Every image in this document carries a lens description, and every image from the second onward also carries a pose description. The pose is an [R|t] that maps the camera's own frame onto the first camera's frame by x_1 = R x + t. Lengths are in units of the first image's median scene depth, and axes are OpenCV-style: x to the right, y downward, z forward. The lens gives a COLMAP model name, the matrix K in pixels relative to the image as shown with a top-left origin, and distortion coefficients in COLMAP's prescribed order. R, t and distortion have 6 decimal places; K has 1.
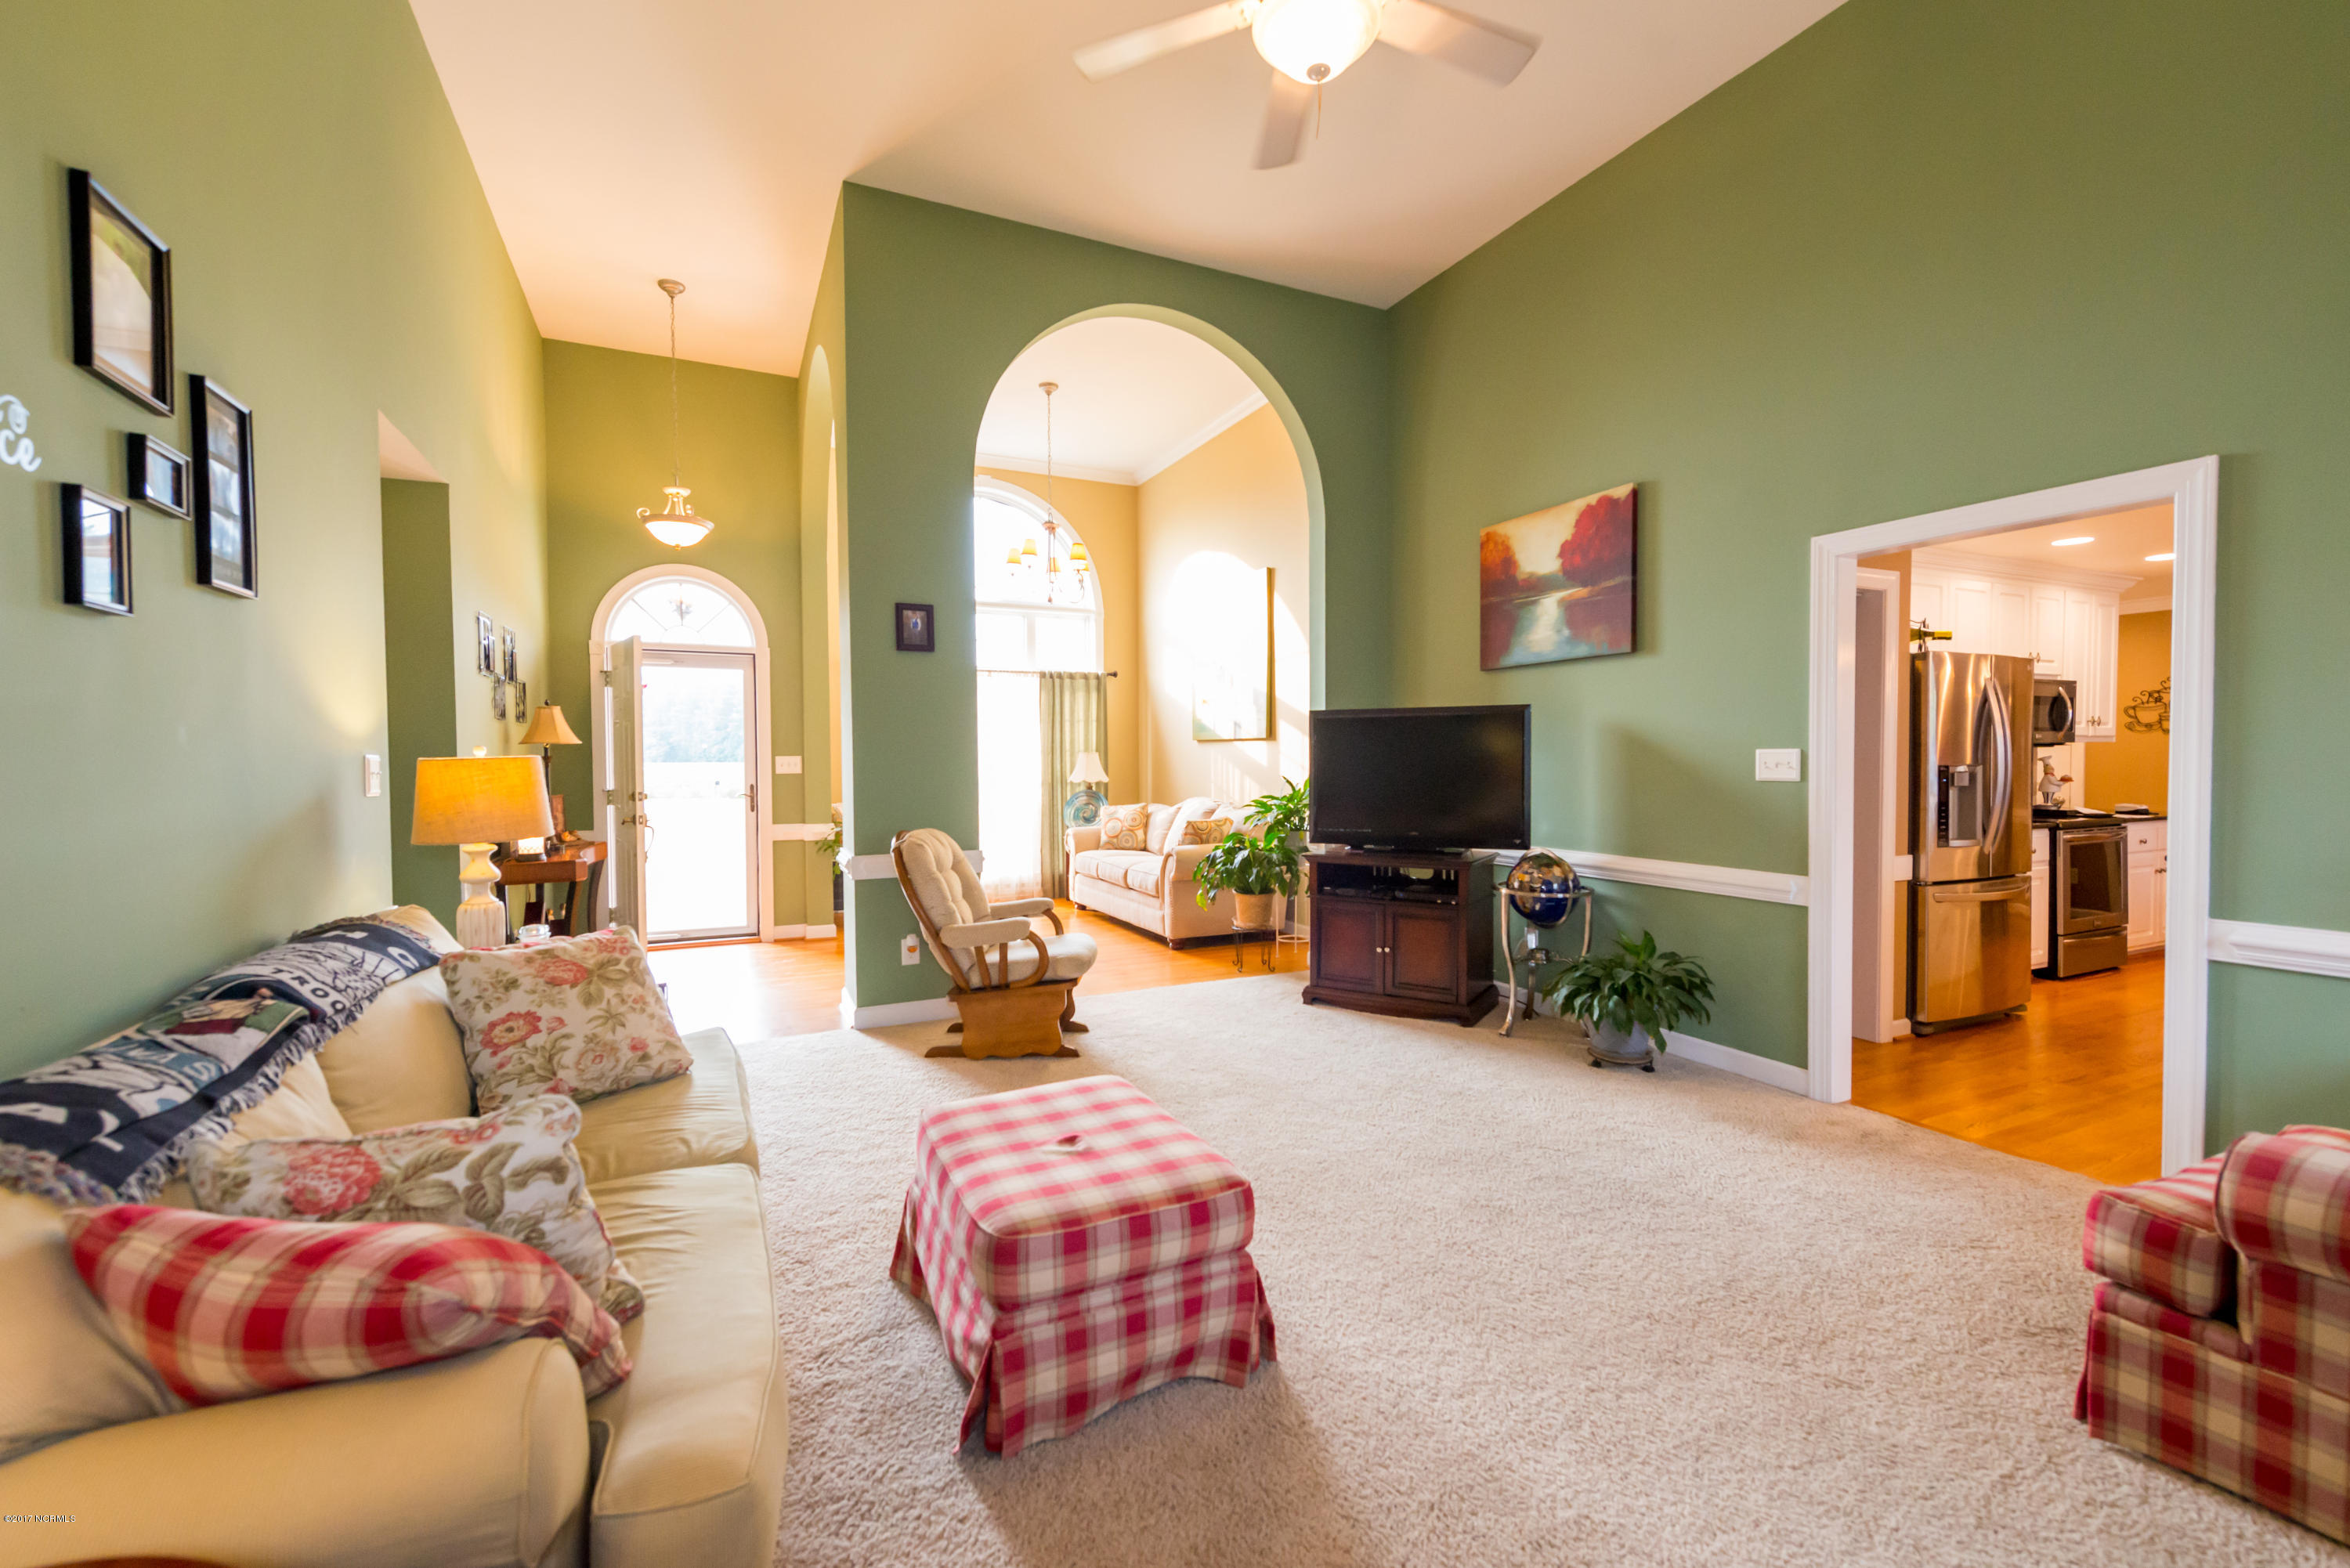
lens RADIAL K [[921.1, 0, 1161.2], [0, 921.1, 780.6], [0, 0, 1]] dist [-0.000686, -0.000443]
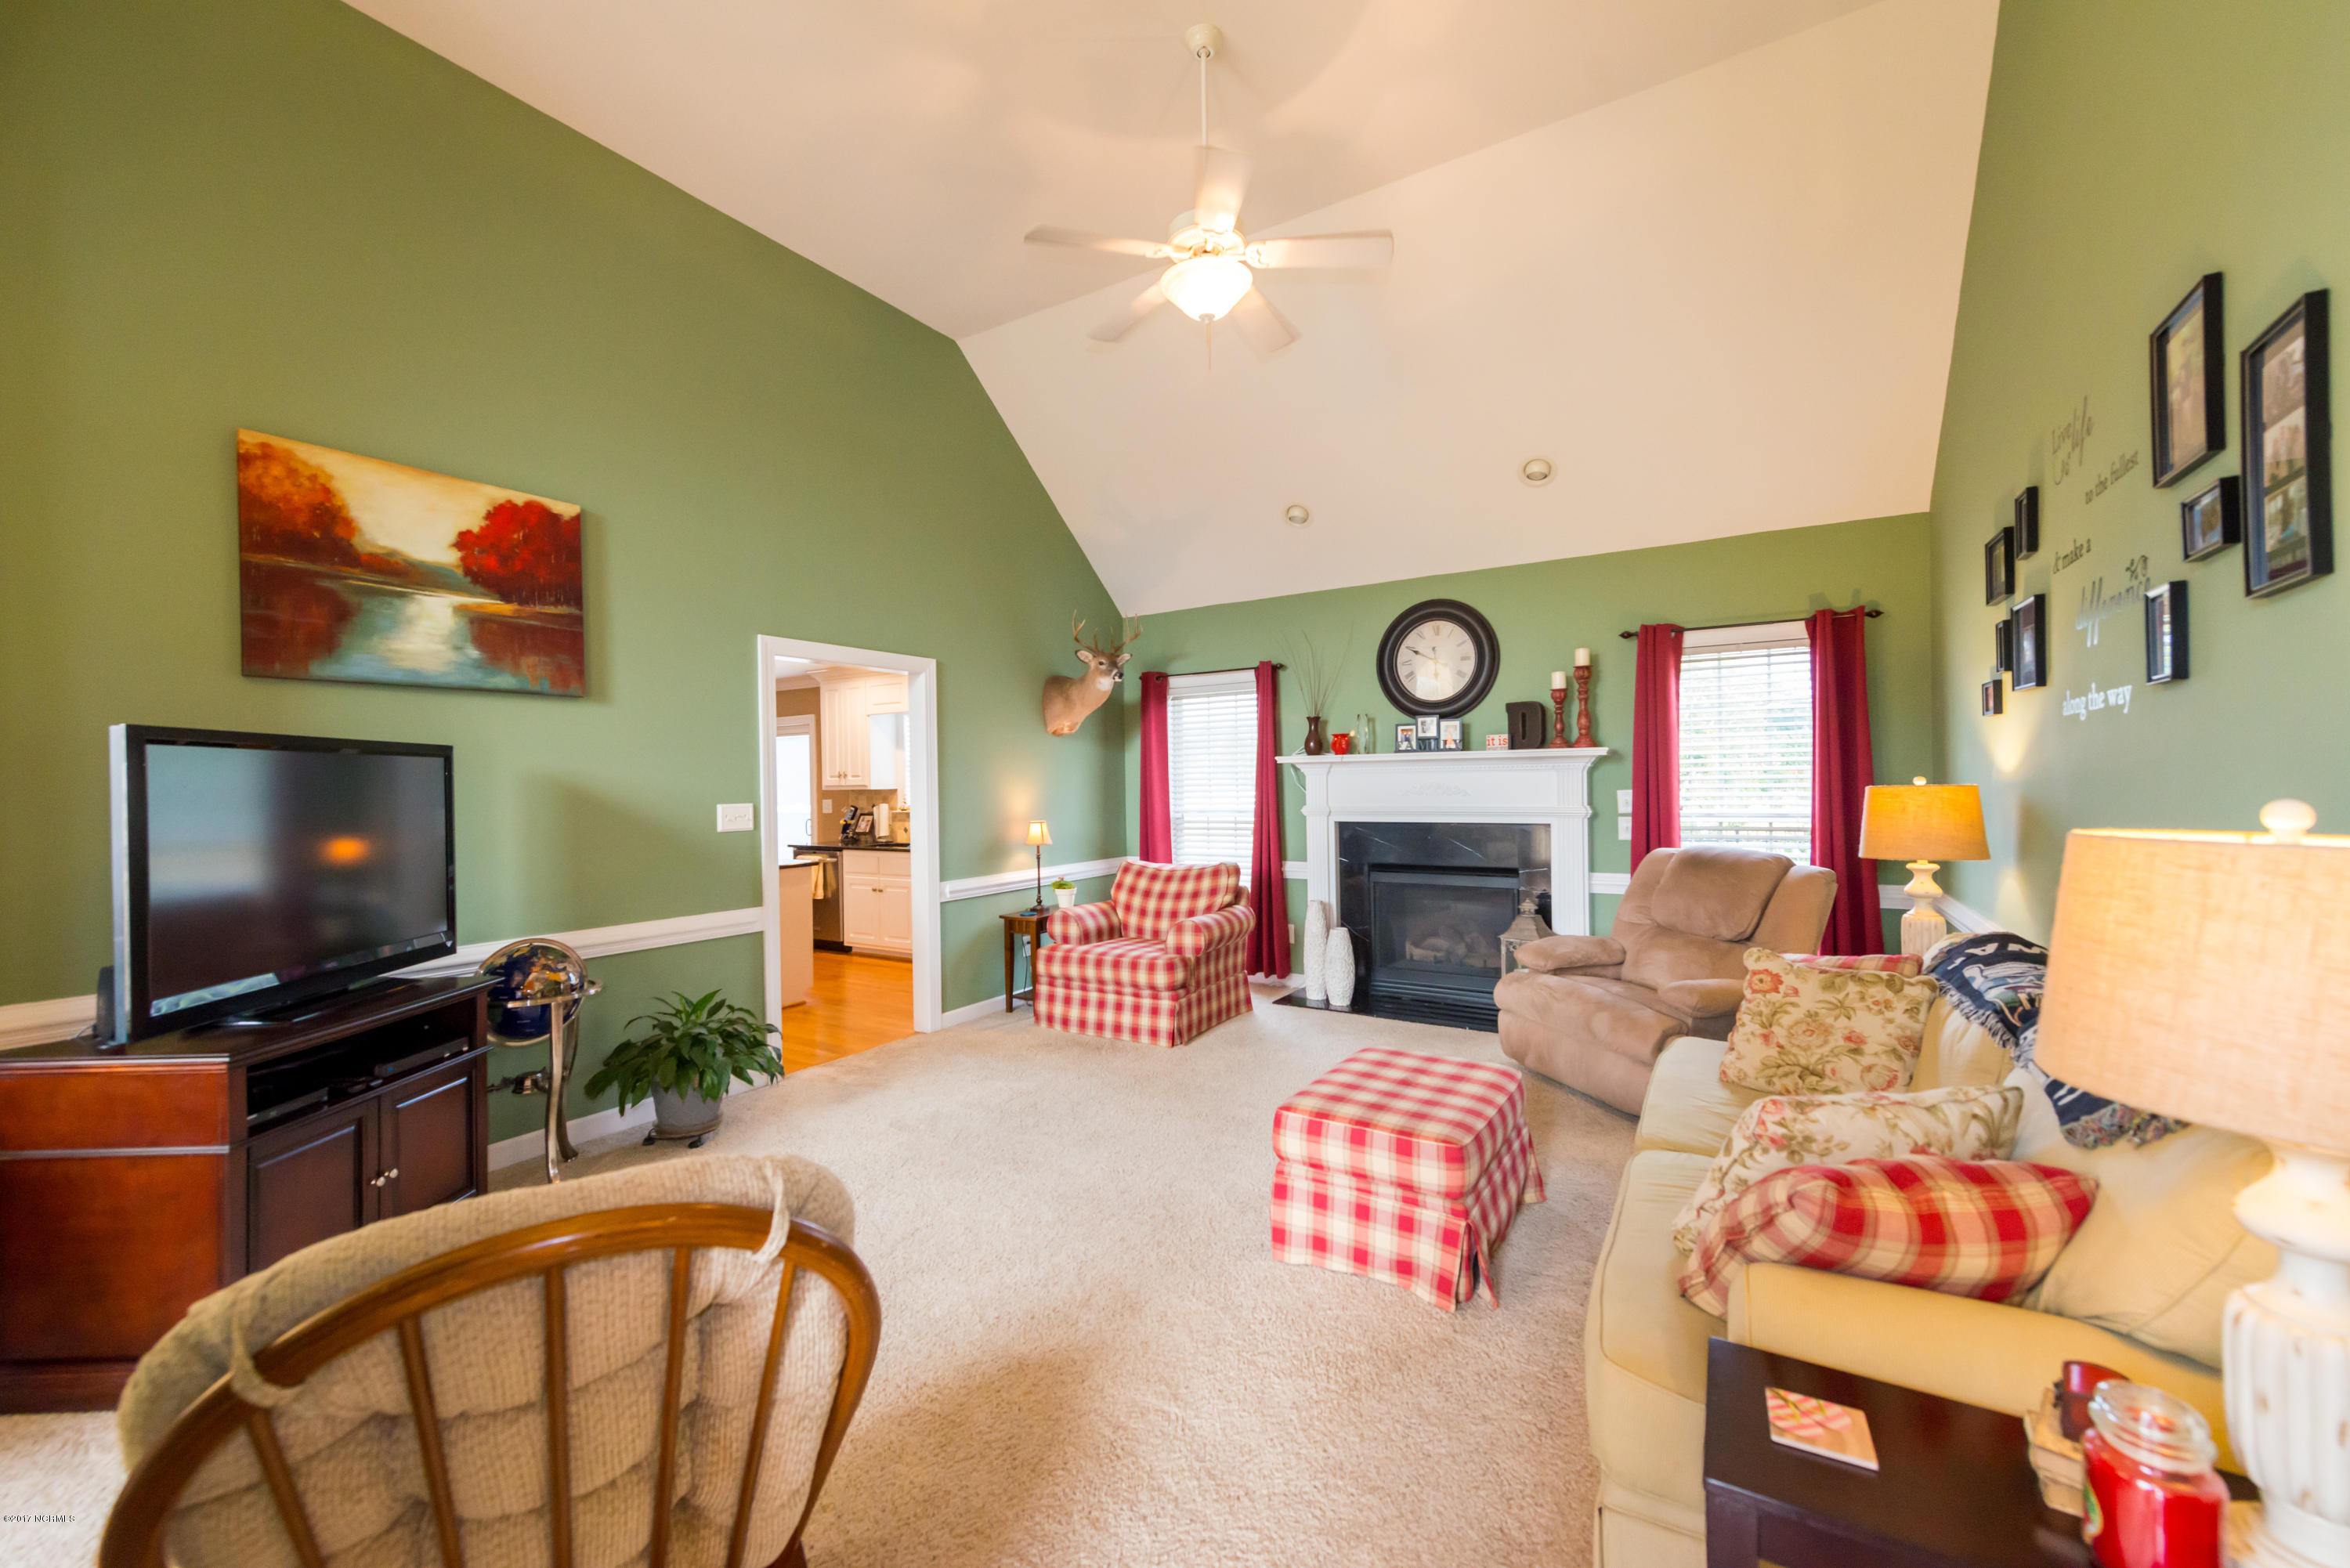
lens RADIAL K [[921.1, 0, 1161.2], [0, 921.1, 780.6], [0, 0, 1]] dist [-0.000686, -0.000443]
pose [[-0.533179, 0.019775, 0.845771, -0.602473], [0.043238, 0.999057, 0.003899, -0.044373], [-0.844897, 0.038648, -0.533531, 1.146128]]
